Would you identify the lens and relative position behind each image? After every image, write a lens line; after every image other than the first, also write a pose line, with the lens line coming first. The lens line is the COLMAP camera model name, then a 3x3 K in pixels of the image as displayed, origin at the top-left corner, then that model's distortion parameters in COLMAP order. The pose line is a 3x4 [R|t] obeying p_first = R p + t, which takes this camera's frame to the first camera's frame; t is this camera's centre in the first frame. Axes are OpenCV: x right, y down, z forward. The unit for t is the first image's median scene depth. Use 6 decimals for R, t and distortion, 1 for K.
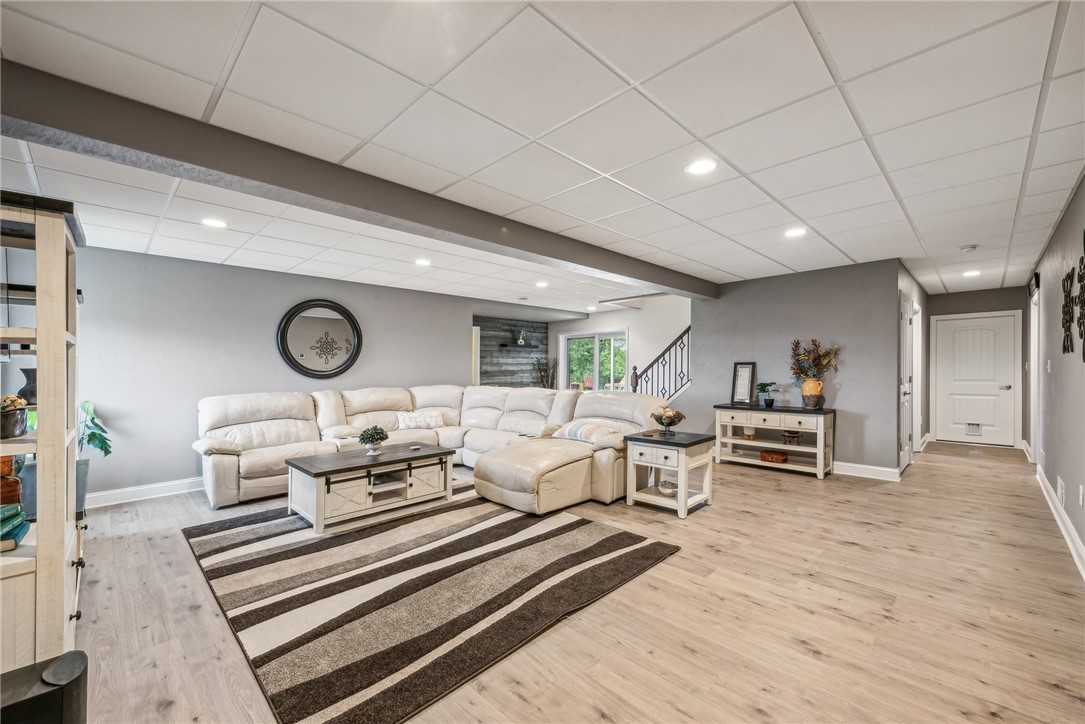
lens RADIAL K [[441.2, 0, 543.1], [0, 441.2, 366.3], [0, 0, 1]] dist [0.015234, -0.000054]
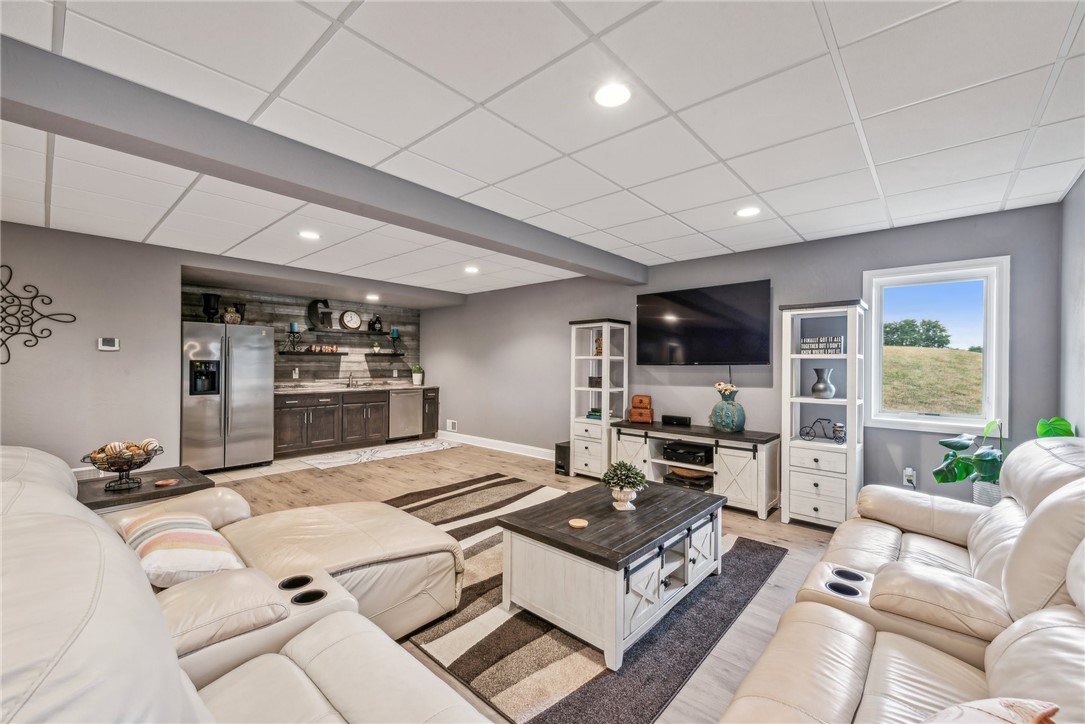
lens RADIAL K [[441.2, 0, 543.1], [0, 441.2, 366.3], [0, 0, 1]] dist [0.015234, -0.000054]
pose [[-0.998426, 0.001081, -0.056072, -0.302655], [0.000673, 0.999973, 0.007294, -0.009160], [0.056079, 0.007245, -0.998400, 2.094684]]
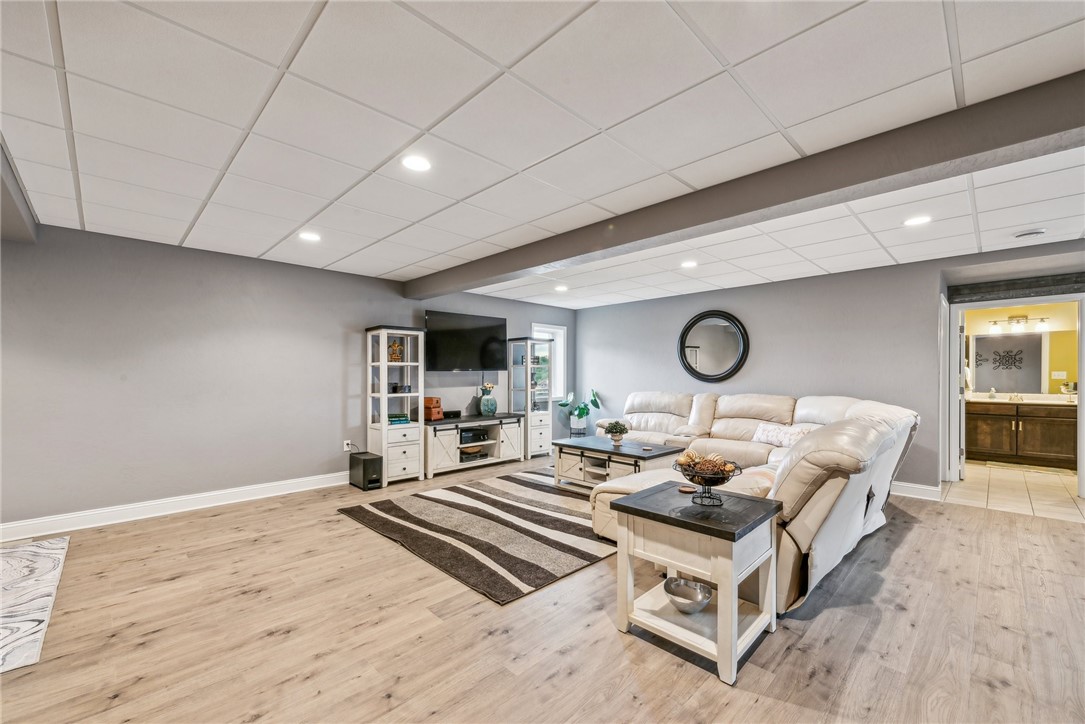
lens RADIAL K [[441.2, 0, 543.1], [0, 441.2, 366.3], [0, 0, 1]] dist [0.015234, -0.000054]
pose [[-0.014849, -0.008124, -0.999857, 1.072539], [0.001152, 0.999966, -0.008142, -0.007080], [0.999889, -0.001272, -0.014839, 1.058128]]
